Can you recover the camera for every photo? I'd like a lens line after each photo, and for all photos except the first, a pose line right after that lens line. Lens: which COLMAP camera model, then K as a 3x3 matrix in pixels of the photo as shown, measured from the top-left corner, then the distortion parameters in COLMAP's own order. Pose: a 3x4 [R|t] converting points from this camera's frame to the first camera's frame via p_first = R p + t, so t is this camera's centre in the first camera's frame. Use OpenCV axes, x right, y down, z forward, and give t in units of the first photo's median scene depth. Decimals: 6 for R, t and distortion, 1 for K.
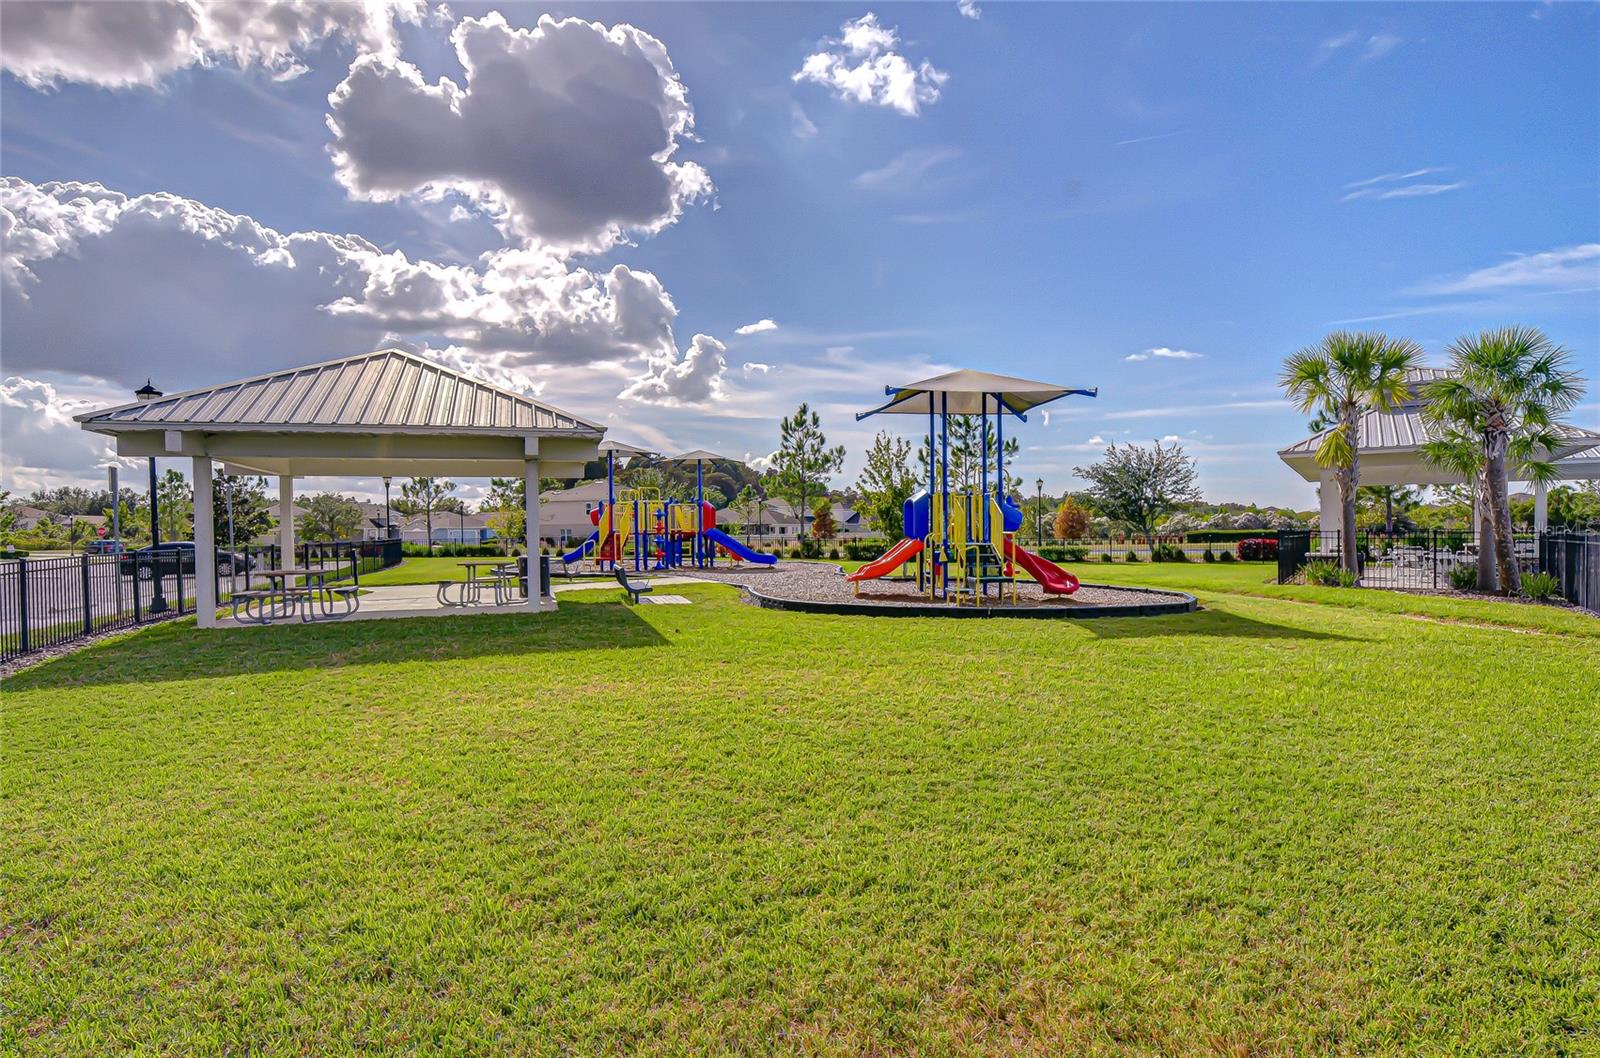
lens RADIAL K [[1254.1, 0, 800.0], [0, 1254.1, 529.0], [0, 0, 1]] dist [-0.000148, 0.000037]
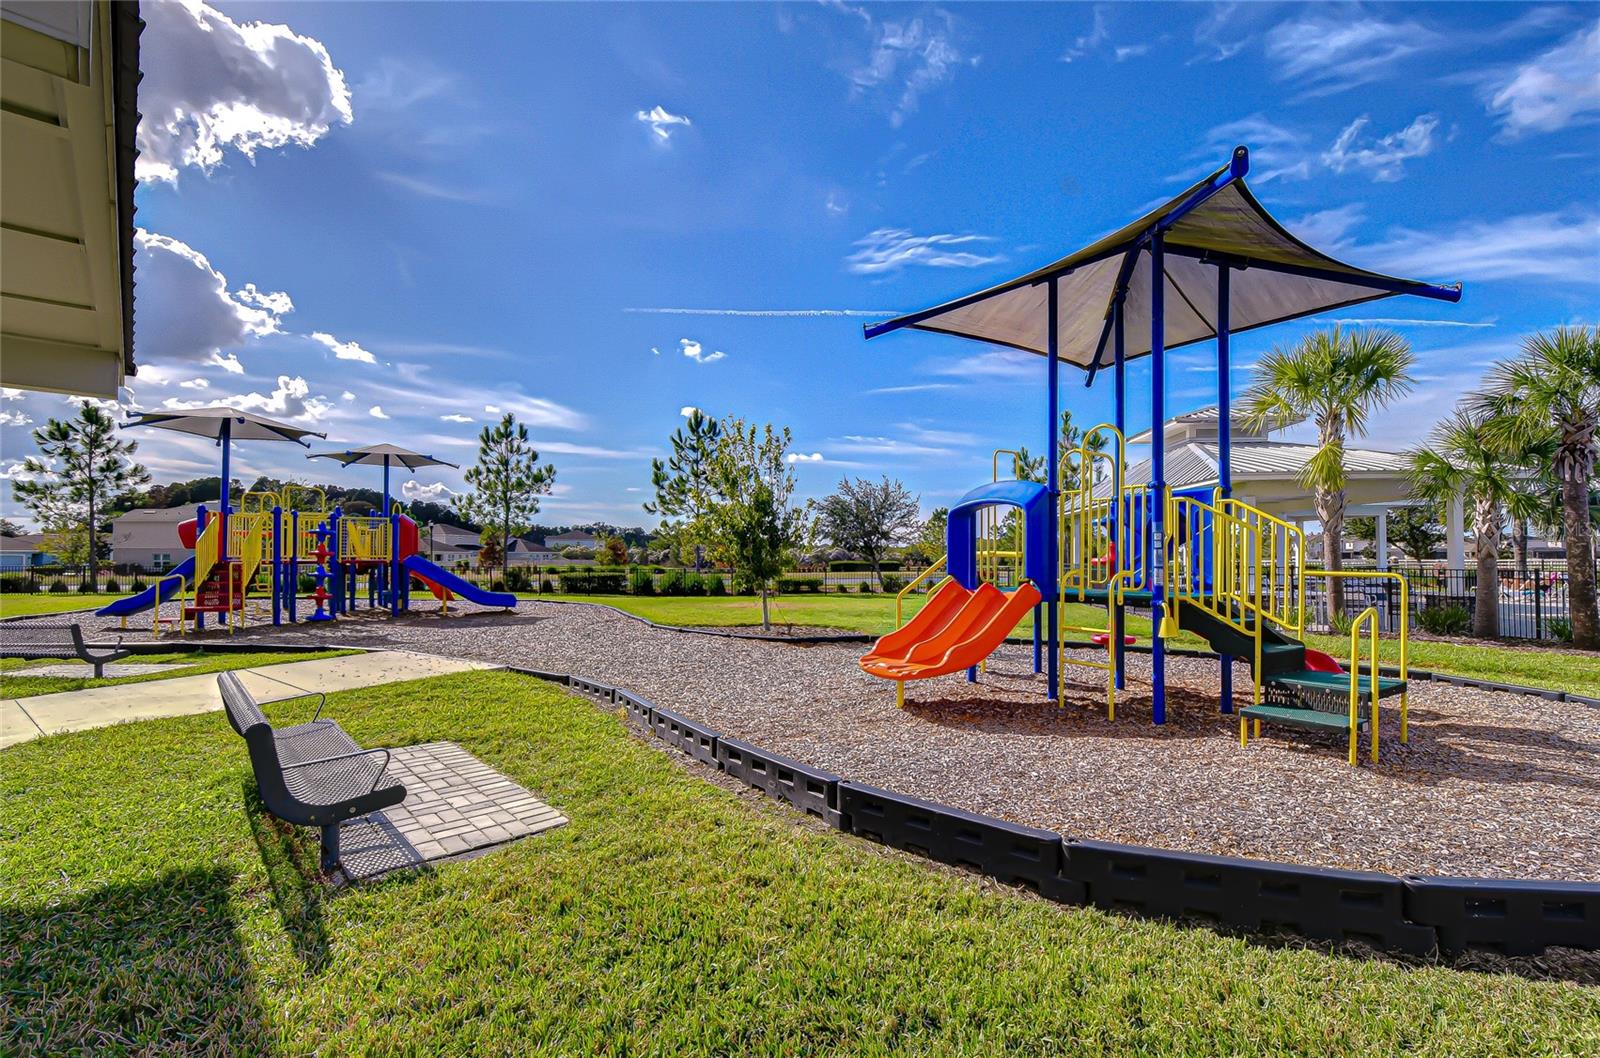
lens RADIAL K [[722.8, 0, 800.0], [0, 722.8, 529.0], [0, 0, 1]] dist [0.001782, 0.000252]
pose [[0.867511, 0.028784, 0.496585, -0.075750], [-0.008924, 0.999064, -0.042319, -0.000089], [-0.497339, 0.032281, 0.866956, 0.510225]]
